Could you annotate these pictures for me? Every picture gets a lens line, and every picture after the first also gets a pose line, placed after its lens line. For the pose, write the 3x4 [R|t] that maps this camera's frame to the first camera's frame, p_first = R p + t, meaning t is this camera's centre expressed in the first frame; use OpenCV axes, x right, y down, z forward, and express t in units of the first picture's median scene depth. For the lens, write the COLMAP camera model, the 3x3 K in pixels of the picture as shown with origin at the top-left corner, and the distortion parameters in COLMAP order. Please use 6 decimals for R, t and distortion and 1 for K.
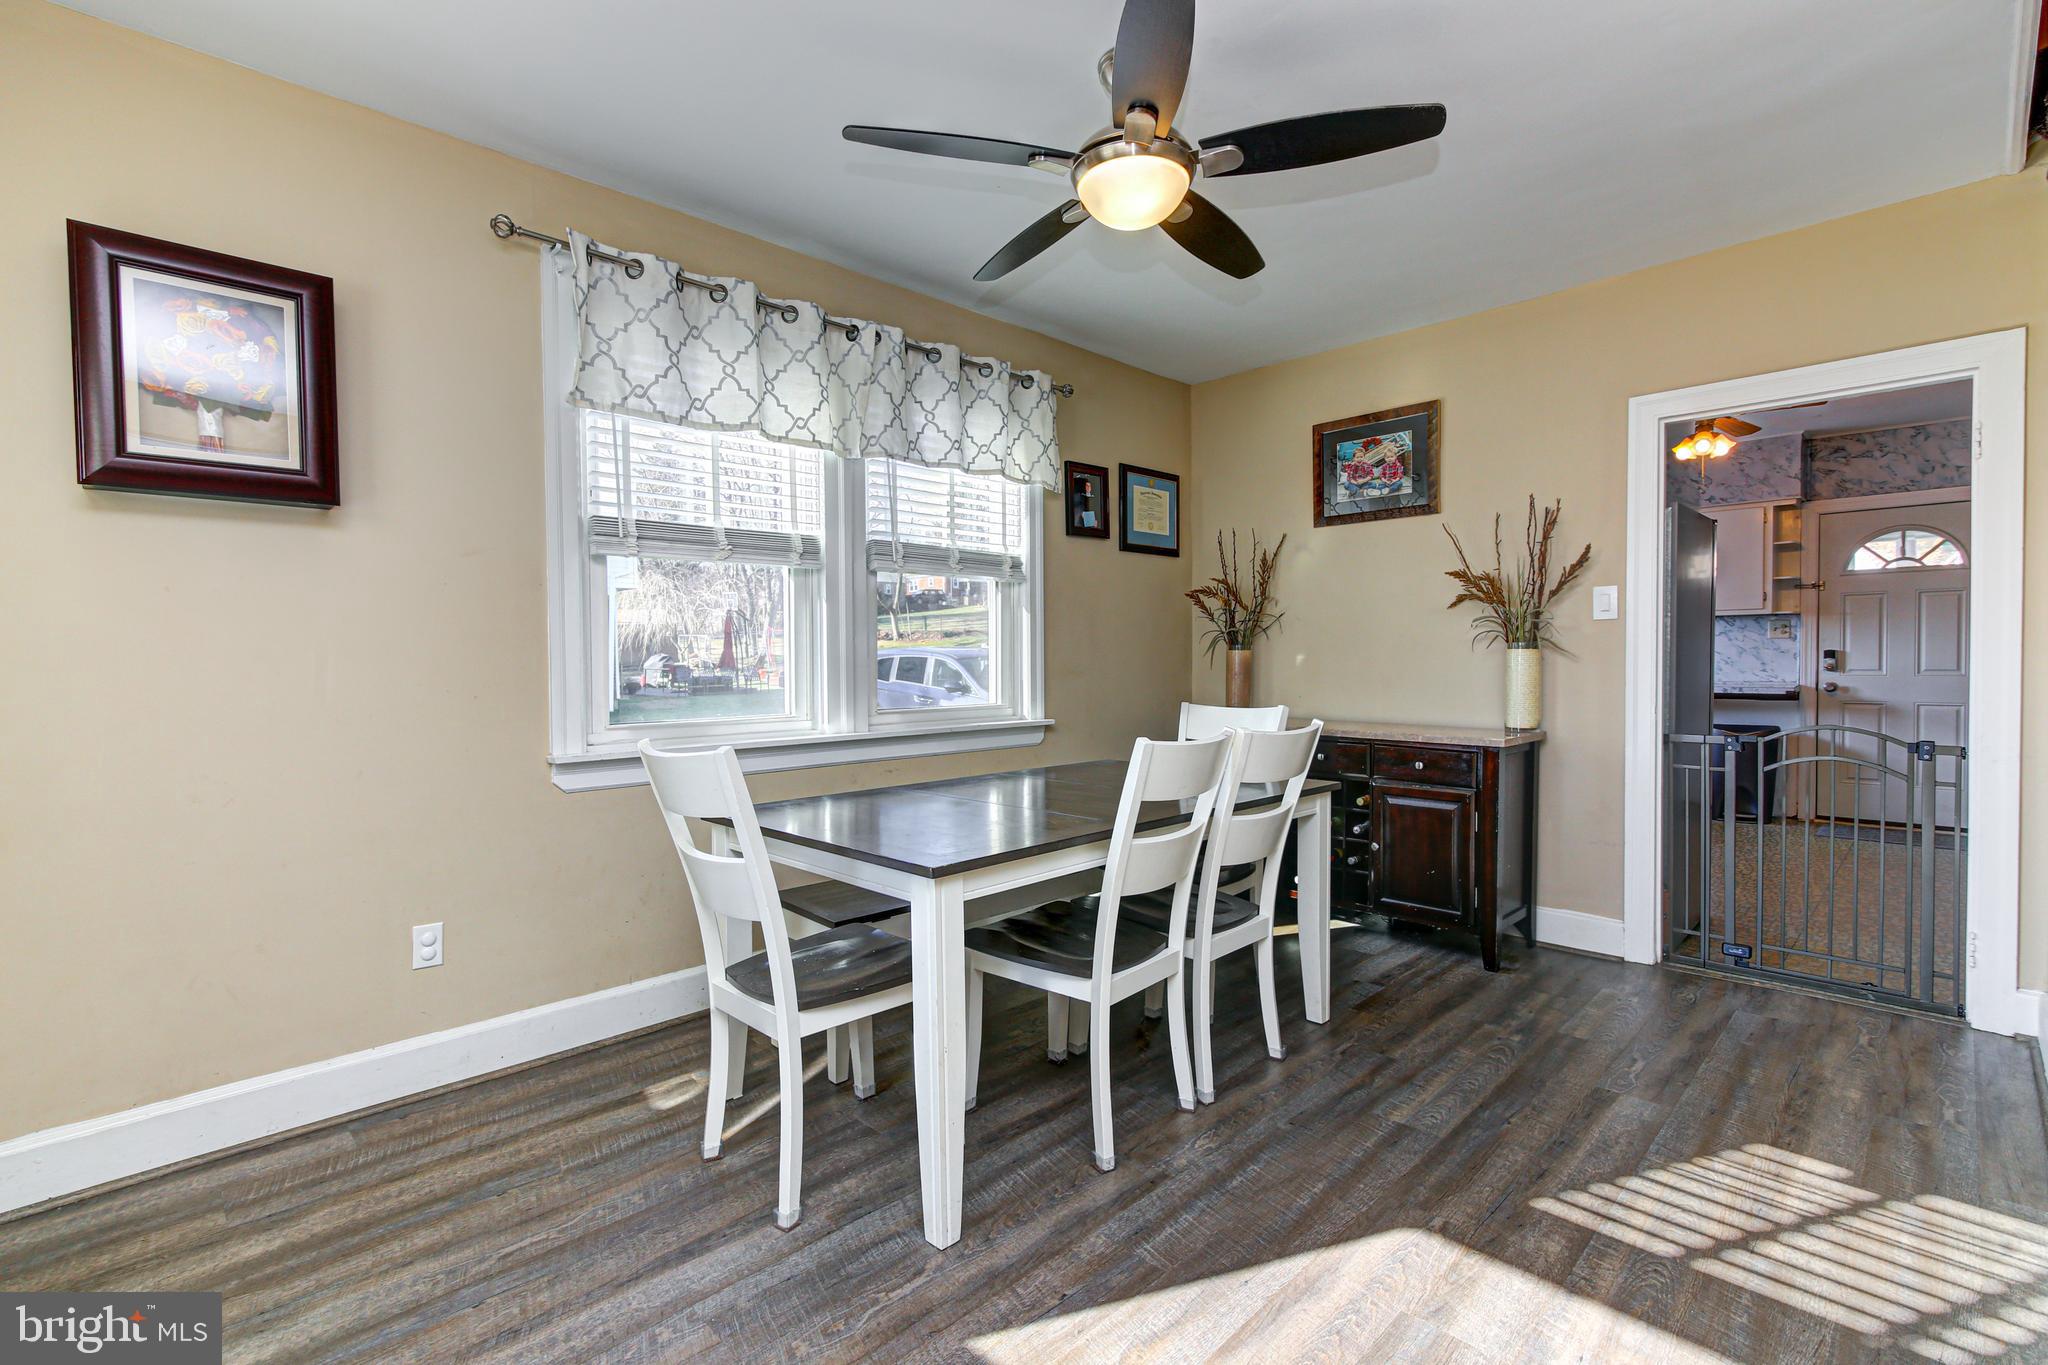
lens RADIAL K [[936.6, 0, 1050.8], [0, 936.6, 680.9], [0, 0, 1]] dist [0.003316, 0.002473]
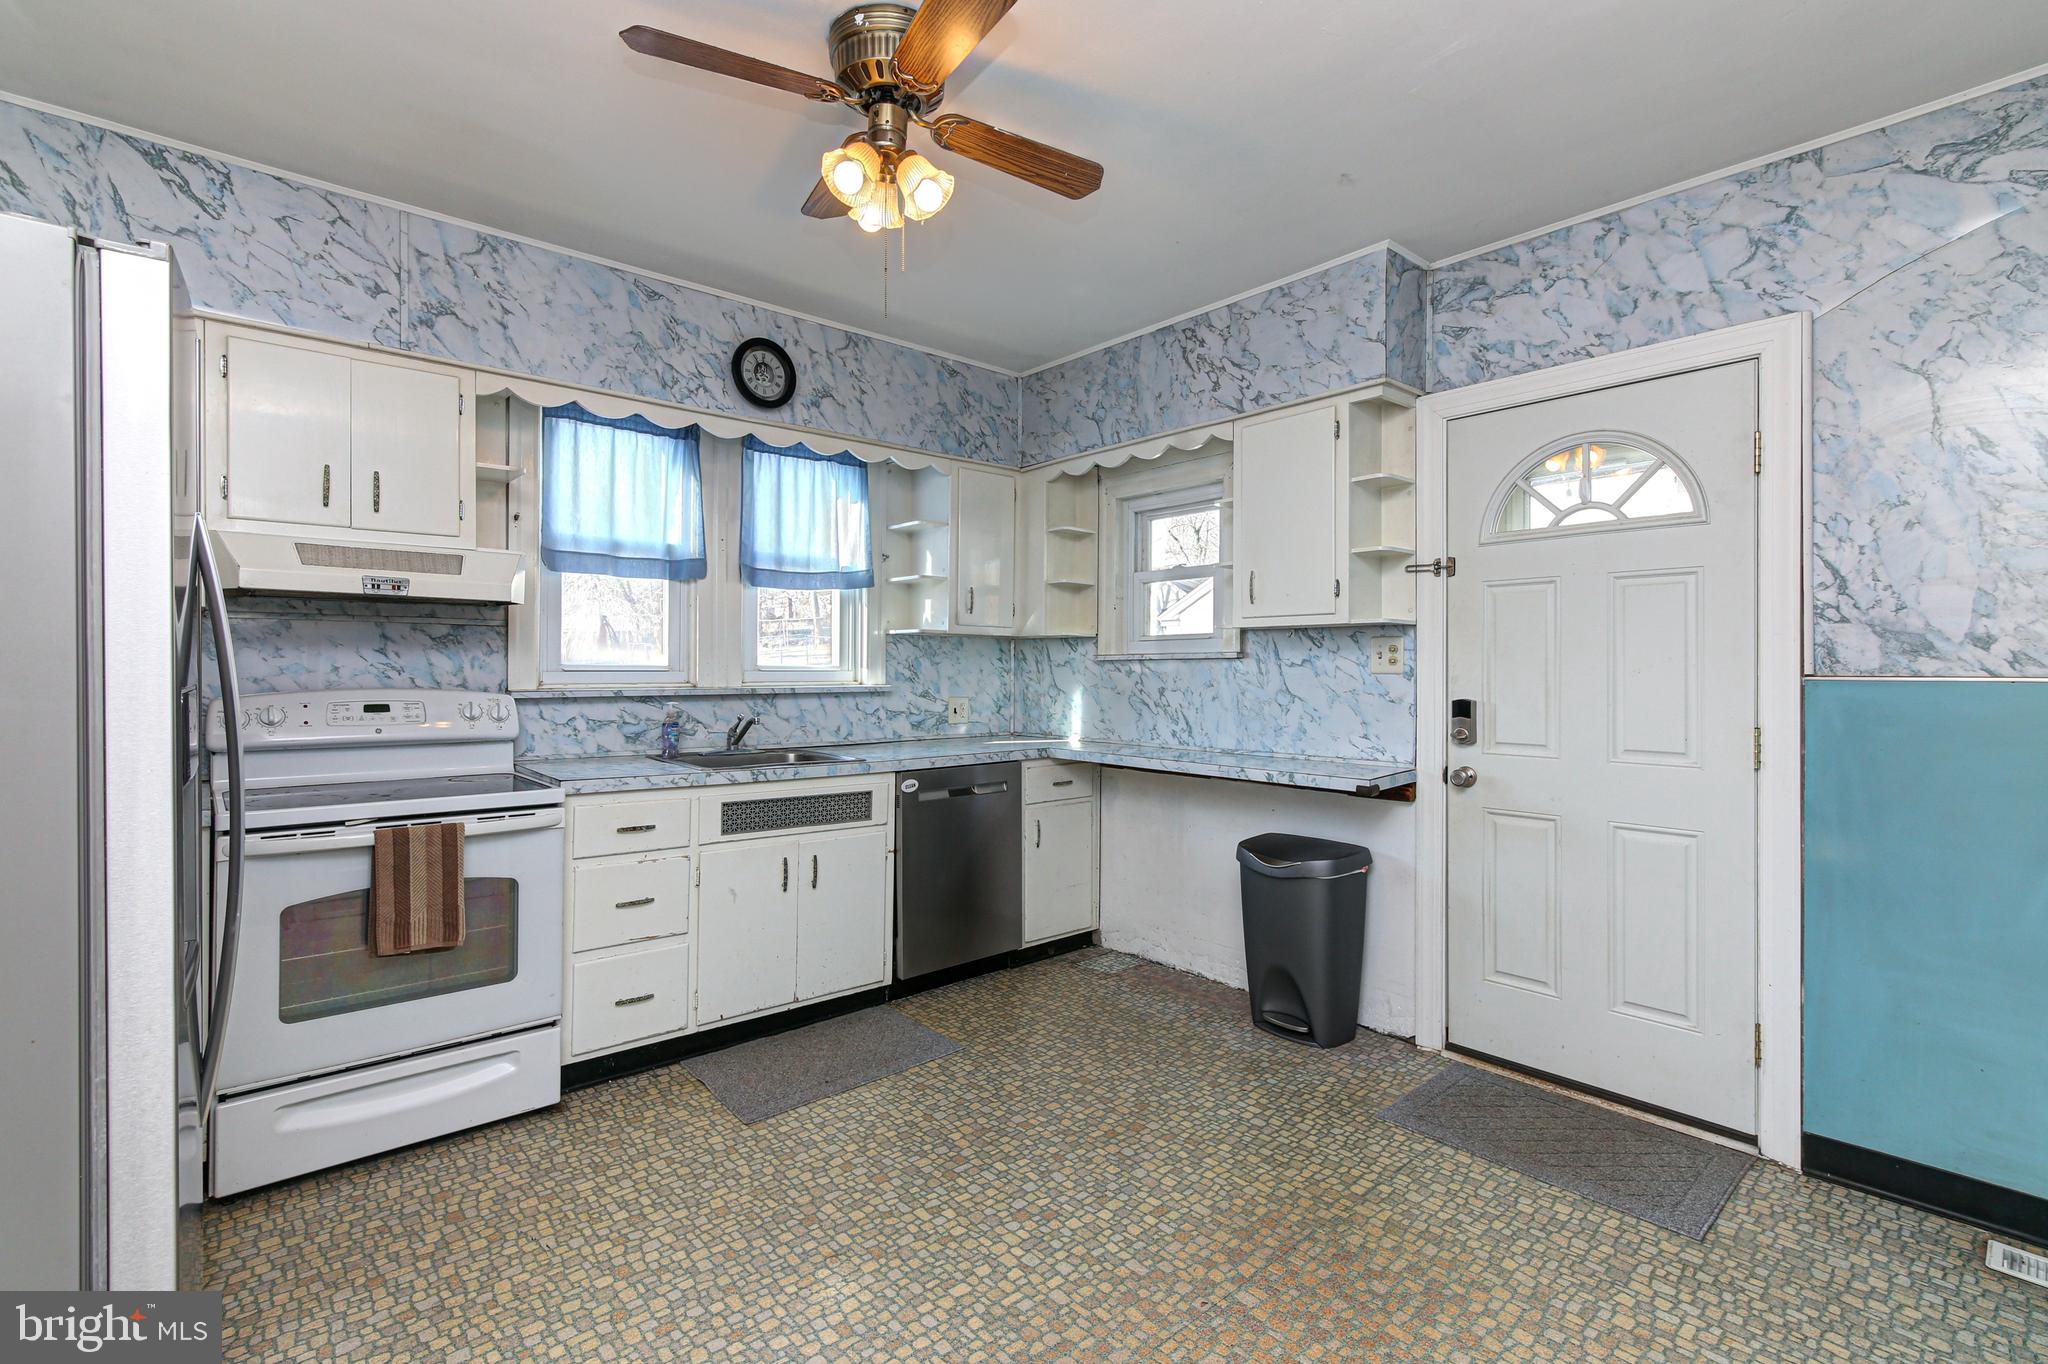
lens RADIAL K [[936.6, 0, 1052.8], [0, 936.6, 663.8], [0, 0, 1]] dist [0.003316, 0.002473]
pose [[0.998650, 0.004601, -0.051739, 0.661496], [-0.005988, 0.999626, -0.026688, -0.038017], [0.051597, 0.026961, 0.998304, 0.524693]]
